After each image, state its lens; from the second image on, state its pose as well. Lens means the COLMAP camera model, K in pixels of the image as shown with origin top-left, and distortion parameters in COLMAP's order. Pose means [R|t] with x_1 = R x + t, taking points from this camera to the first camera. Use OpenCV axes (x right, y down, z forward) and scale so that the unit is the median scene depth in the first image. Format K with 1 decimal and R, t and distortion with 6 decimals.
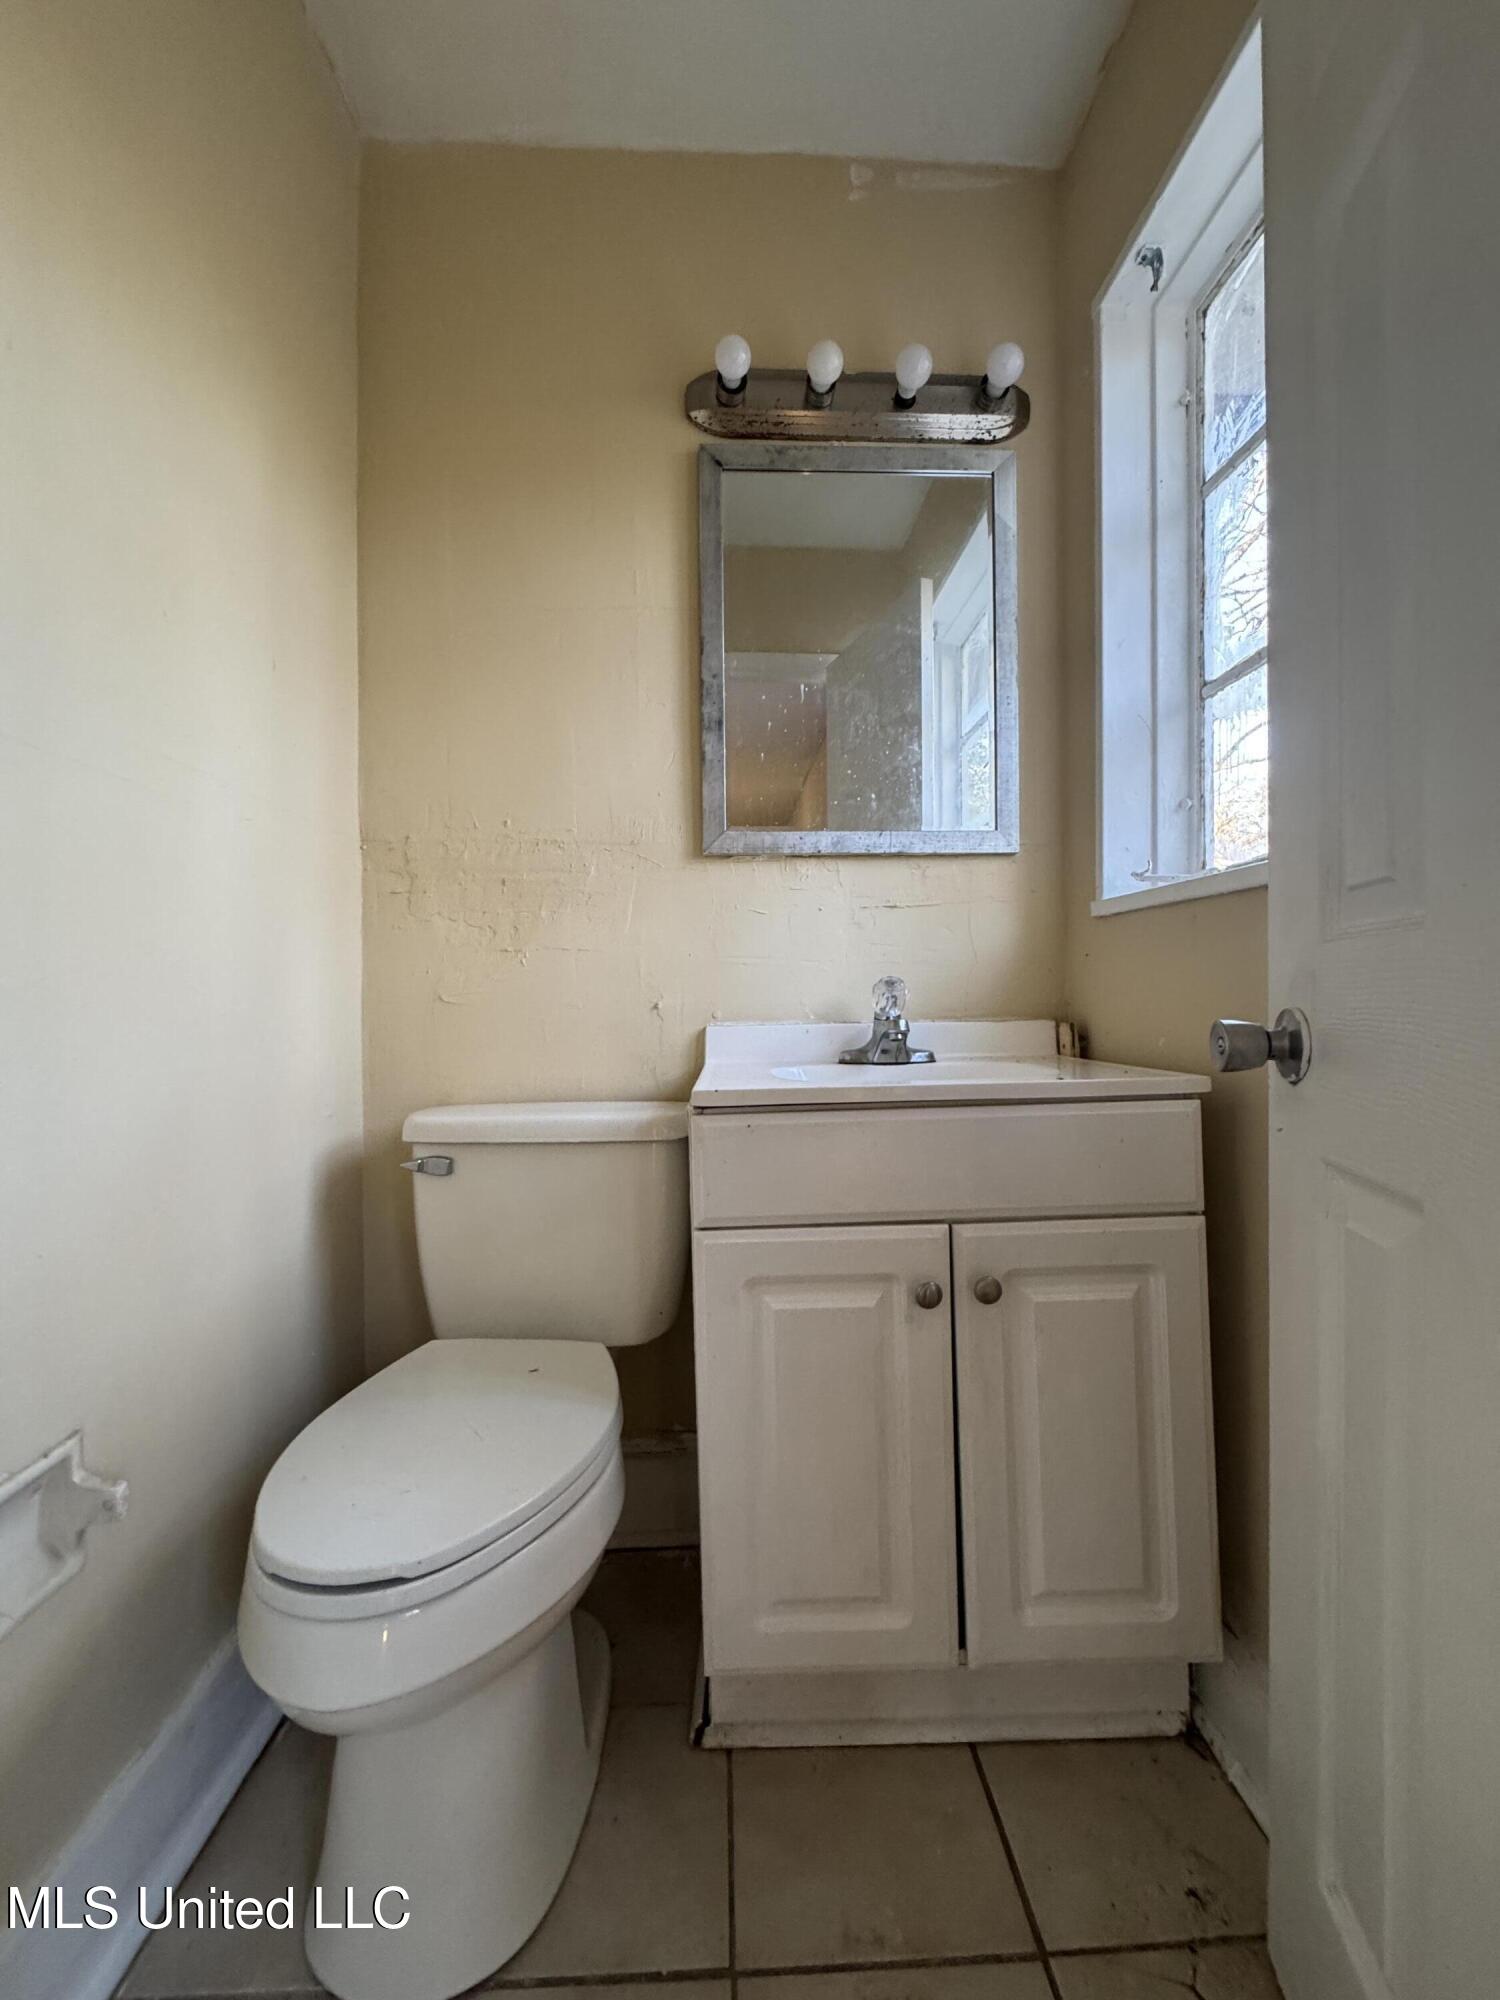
lens RADIAL K [[796.3, 0, 755.1], [0, 796.3, 999.7], [0, 0, 1]] dist [-0.002499, -0.000205]
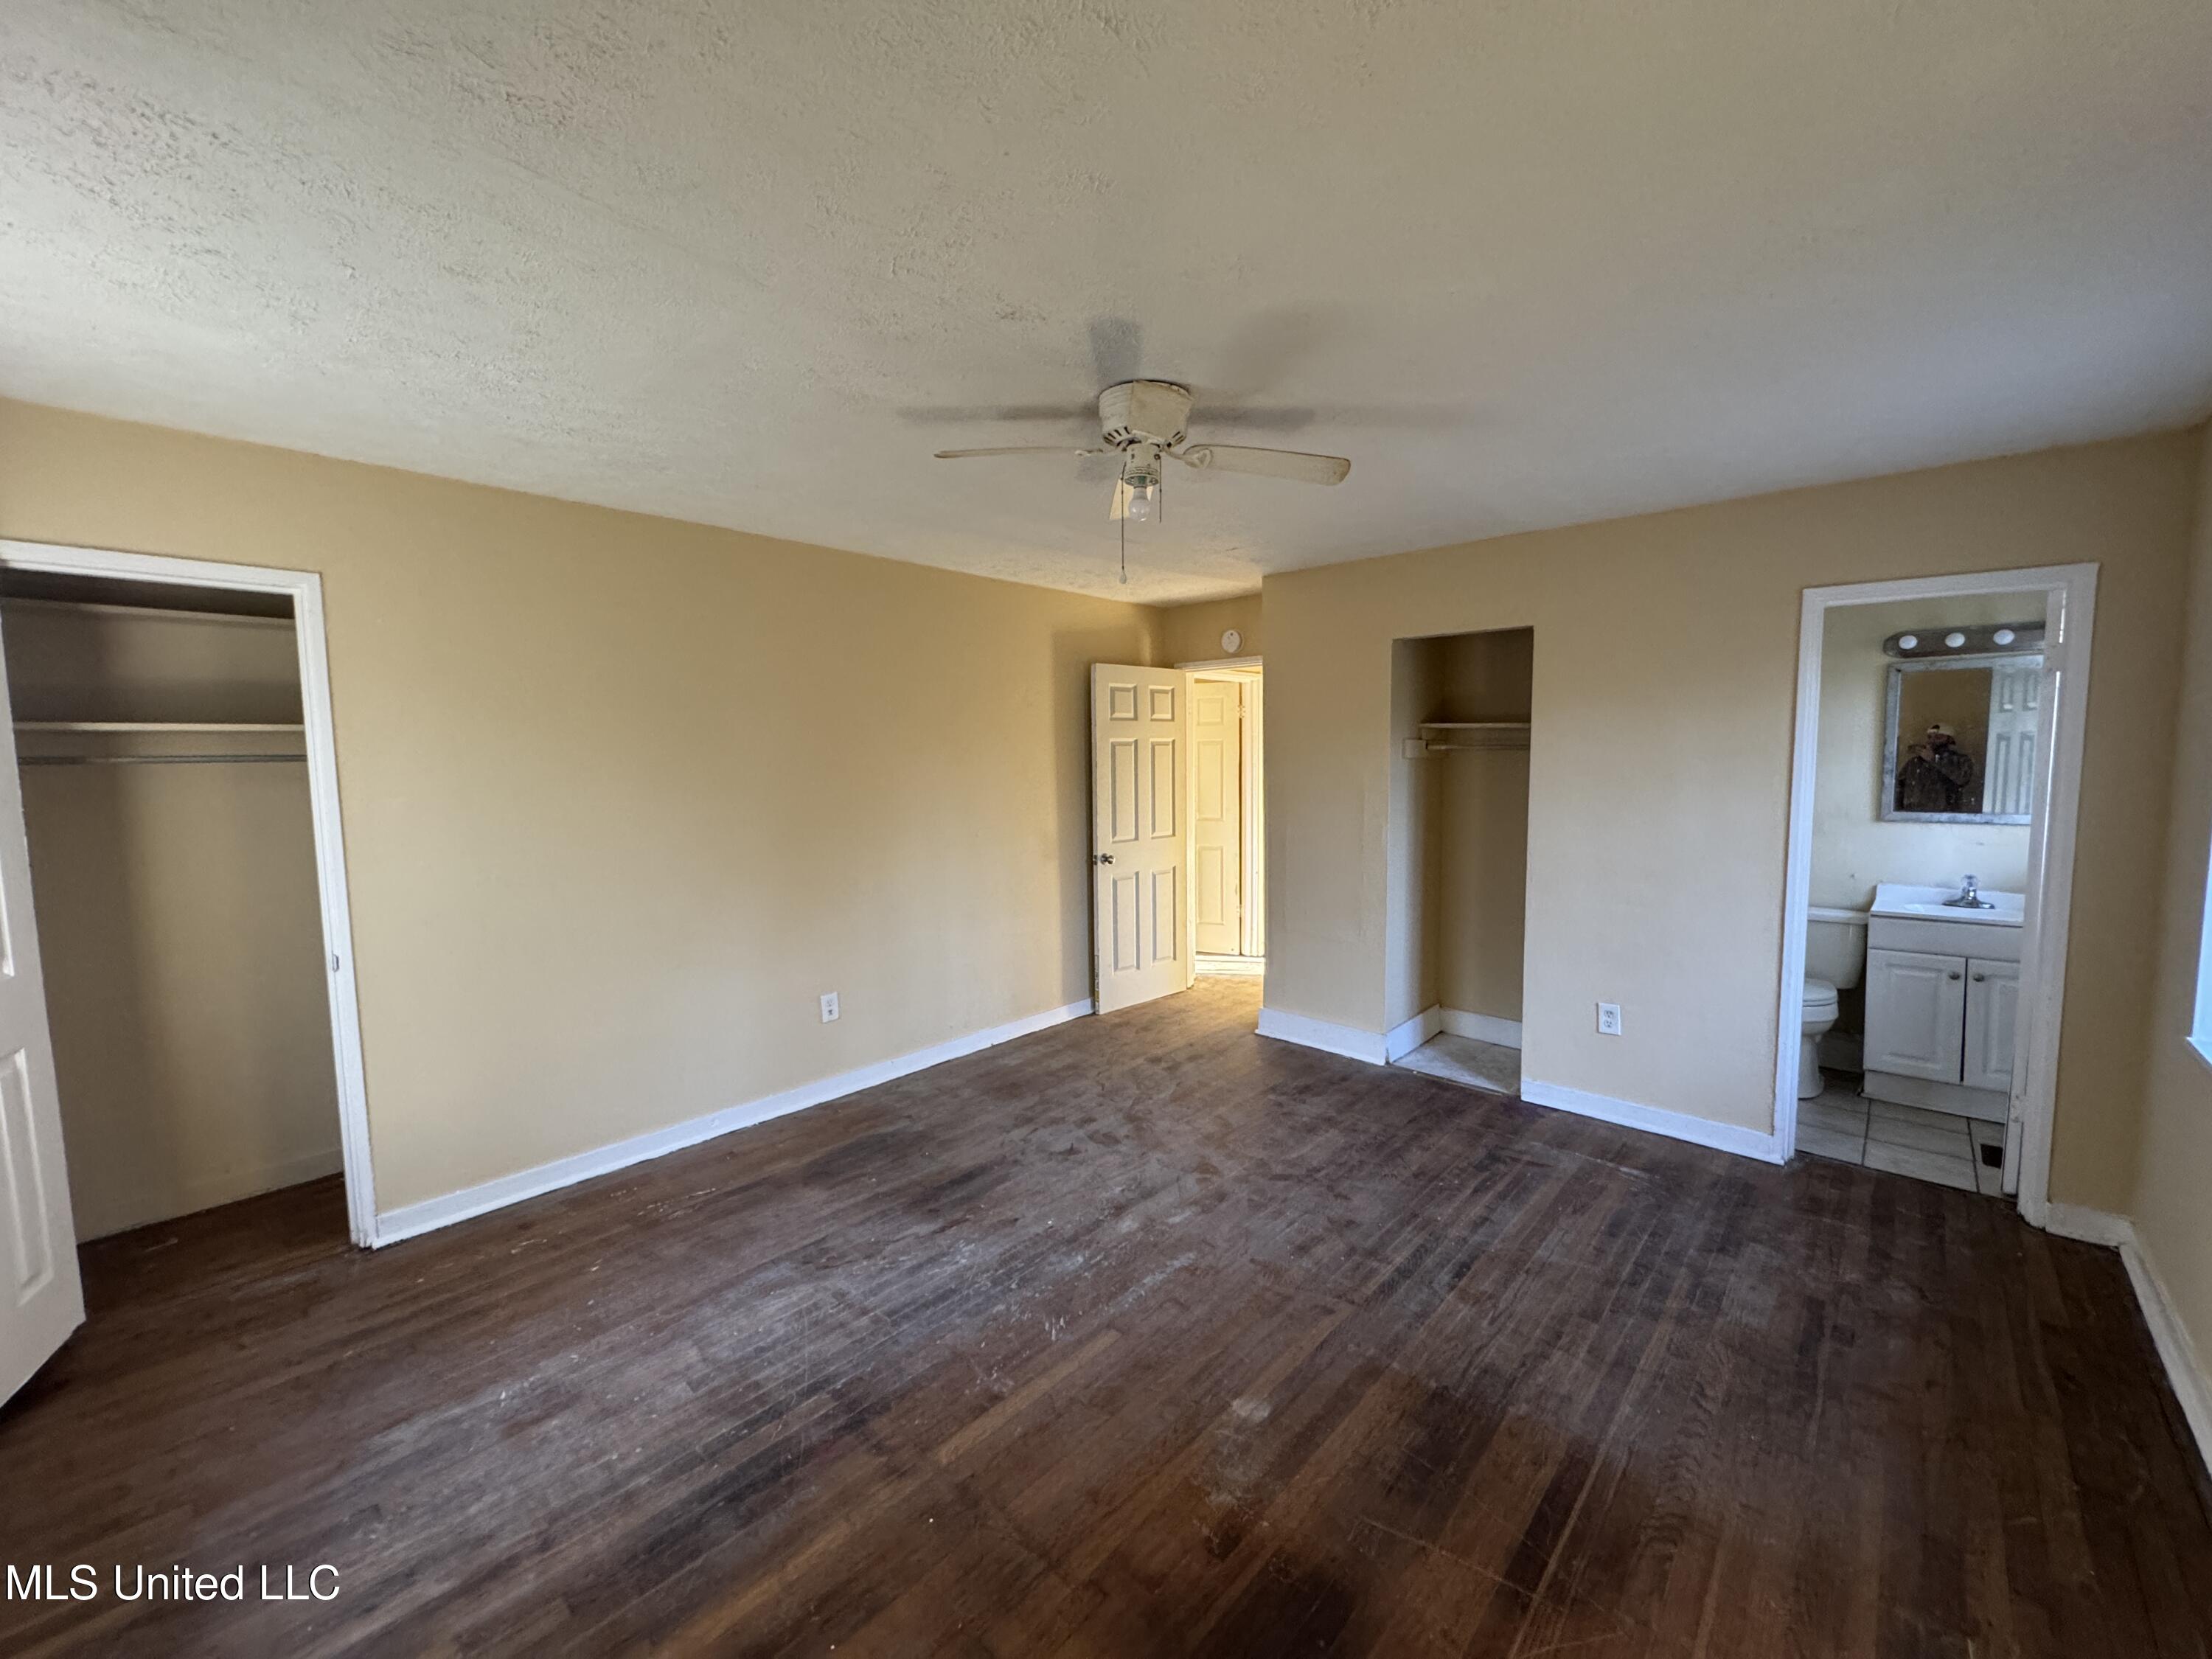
lens RADIAL K [[880.7, 0, 1113.0], [0, 880.7, 829.0], [0, 0, 1]] dist [-0.002499, -0.000205]
pose [[0.707815, 0.052021, -0.704480, 0.221309], [0.008147, 0.996617, 0.081779, -0.486156], [0.706351, -0.063623, 0.704997, -3.368196]]
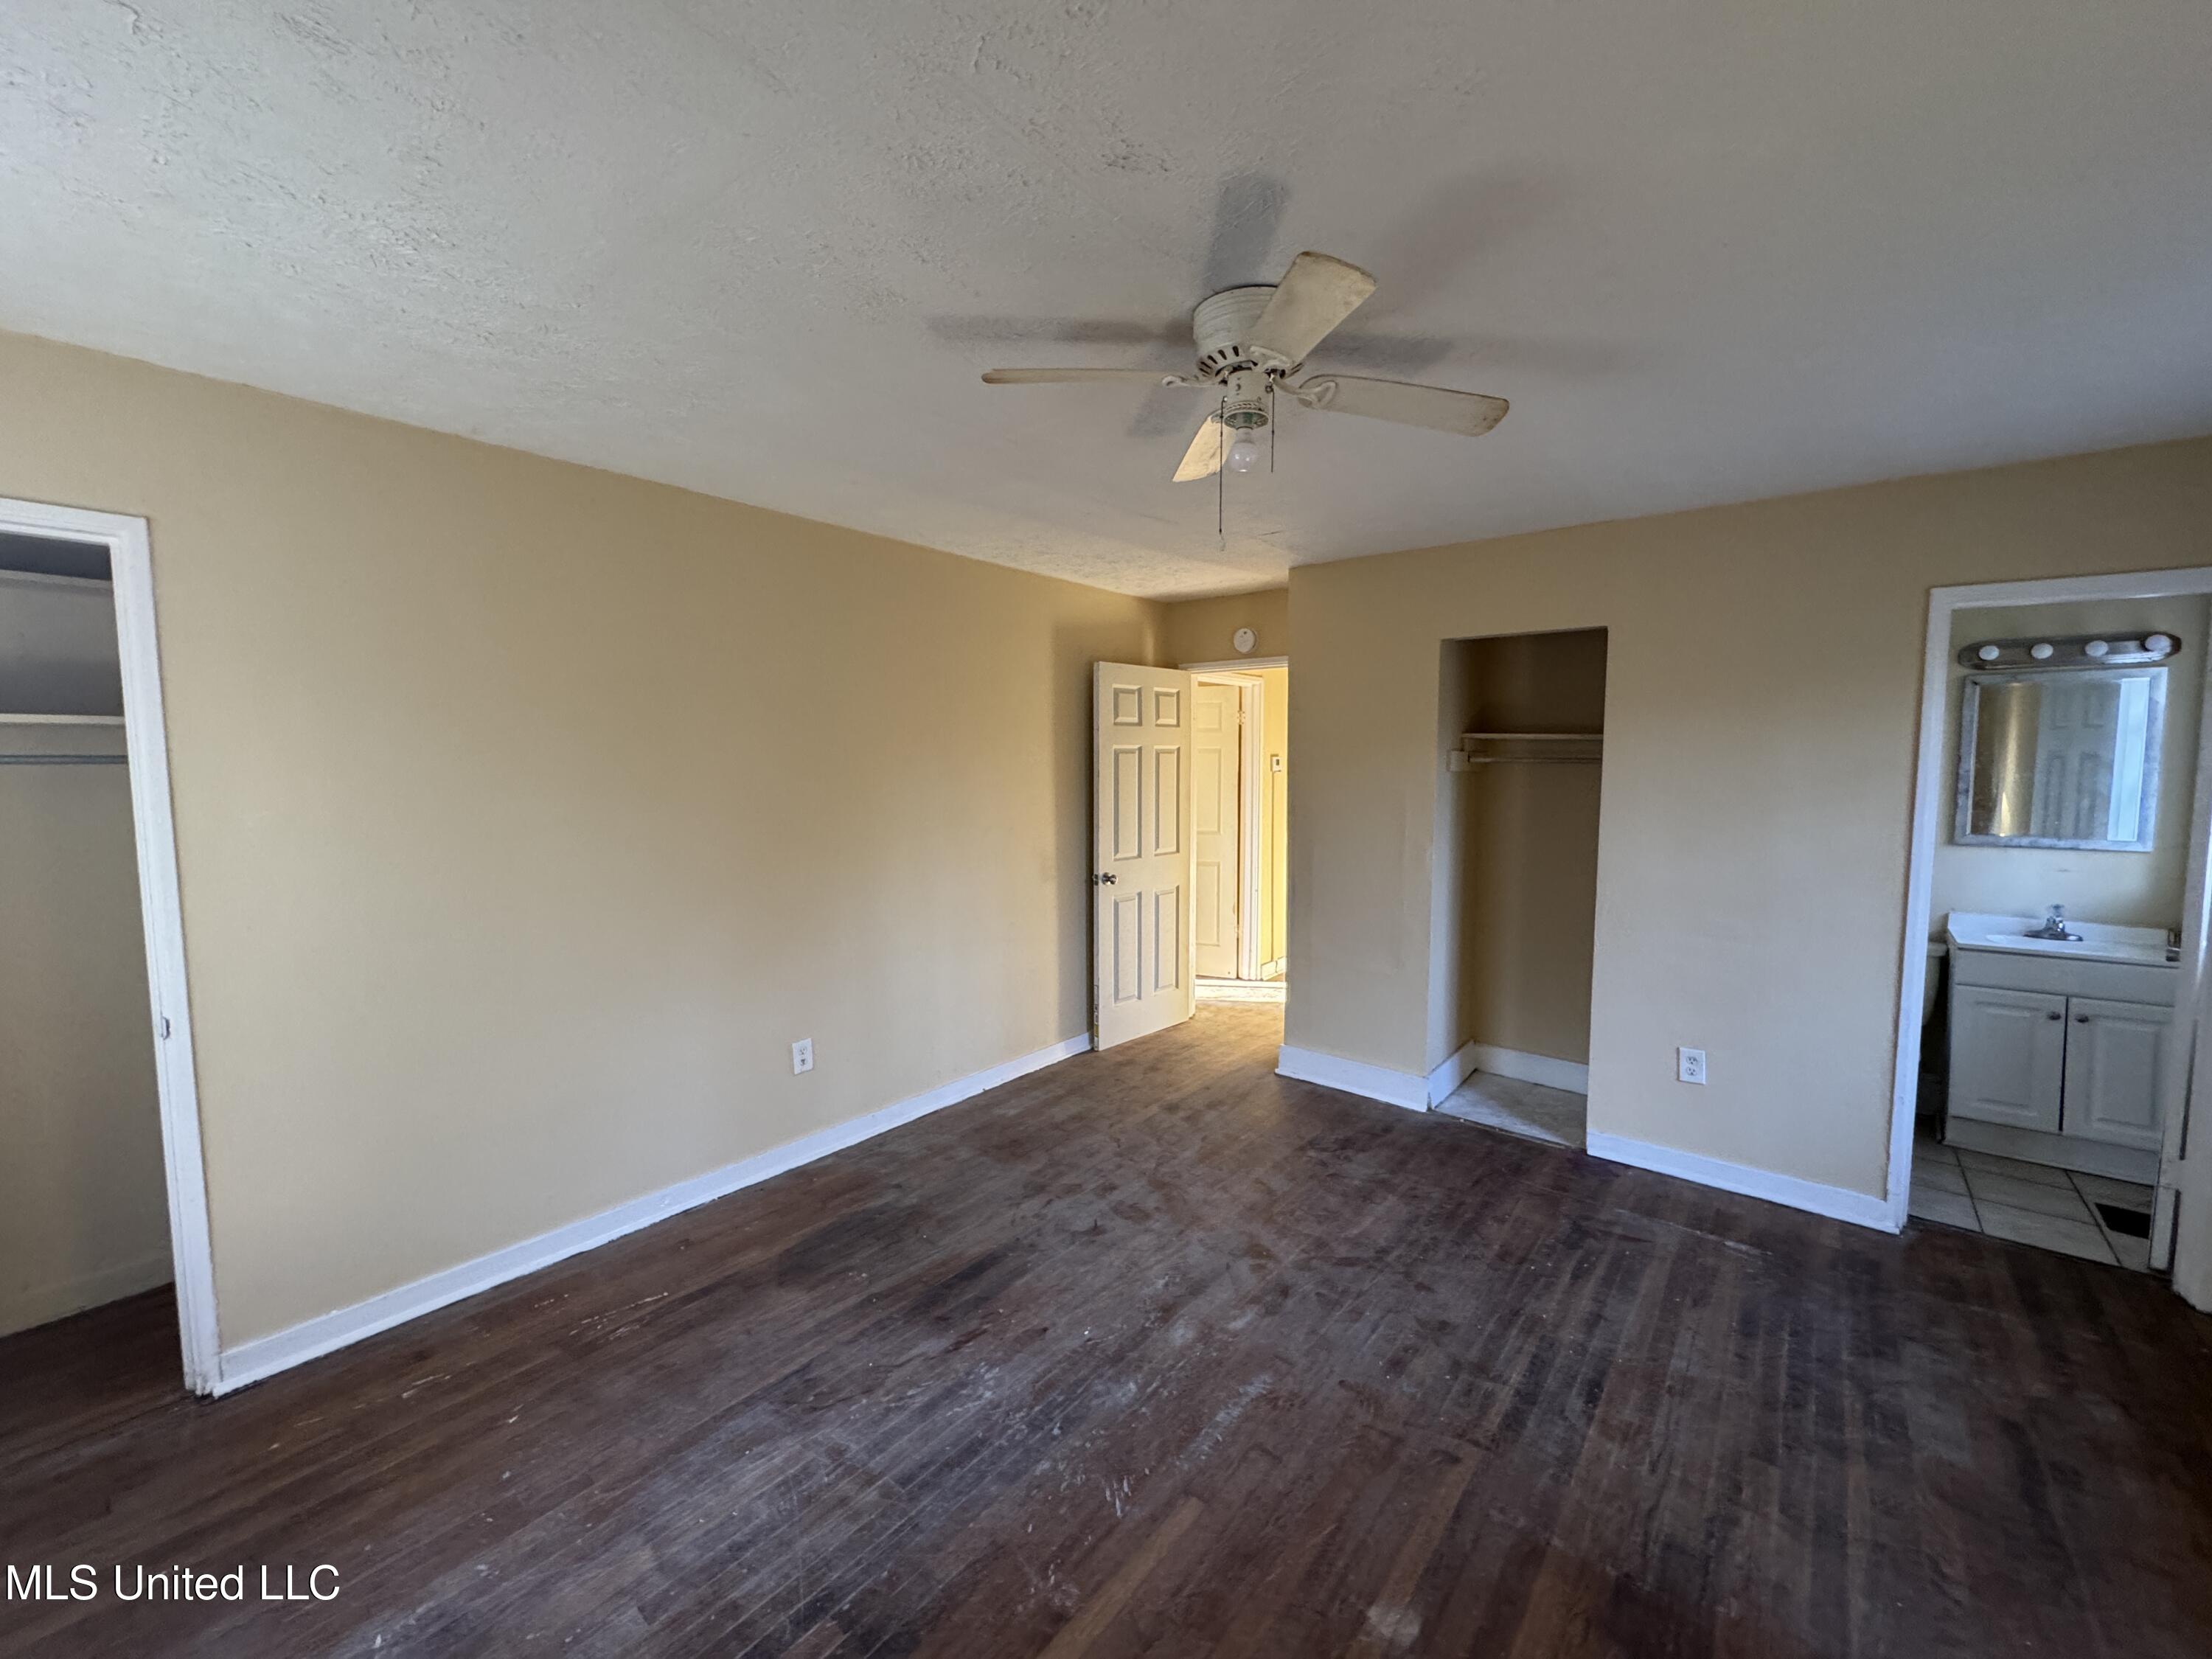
lens RADIAL K [[880.7, 0, 1111.6], [0, 880.7, 830.1], [0, 0, 1]] dist [-0.002499, -0.000205]
pose [[0.747467, 0.054325, -0.662074, -0.253330], [-0.003401, 0.996951, 0.077962, -0.503919], [0.664291, -0.056022, 0.745372, -3.237050]]
